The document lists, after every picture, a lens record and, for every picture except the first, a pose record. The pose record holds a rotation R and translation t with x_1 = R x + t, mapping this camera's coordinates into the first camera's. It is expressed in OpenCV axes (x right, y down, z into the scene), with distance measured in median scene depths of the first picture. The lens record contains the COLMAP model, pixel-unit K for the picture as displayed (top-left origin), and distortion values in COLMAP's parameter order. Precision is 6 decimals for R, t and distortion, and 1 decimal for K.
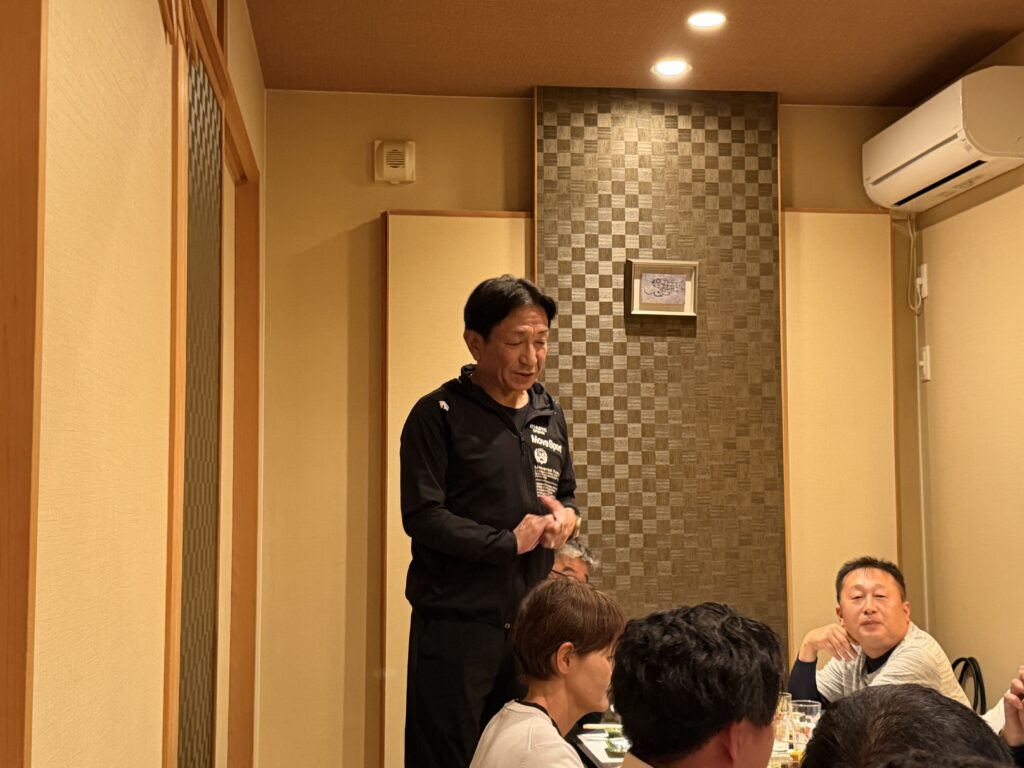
lens RADIAL K [[1386.3, 0, 534.3], [0, 1386.3, 380.6], [0, 0, 1]] dist [0.182901, 0.000000]
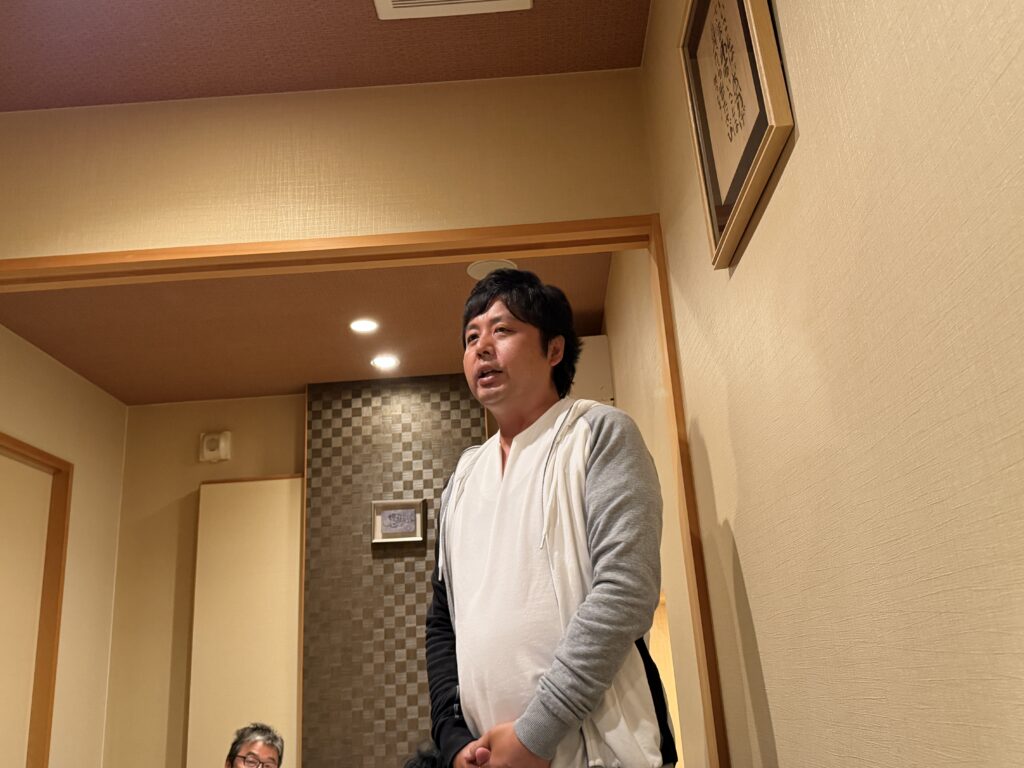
lens RADIAL K [[911.4, 0, 502.3], [0, 911.4, 361.2], [0, 0, 1]] dist [0.059528, -0.063891]
pose [[0.984715, -0.107050, -0.137395, 0.326370], [0.070631, 0.966486, -0.246811, 0.008678], [0.159212, 0.233334, 0.959274, 0.140101]]
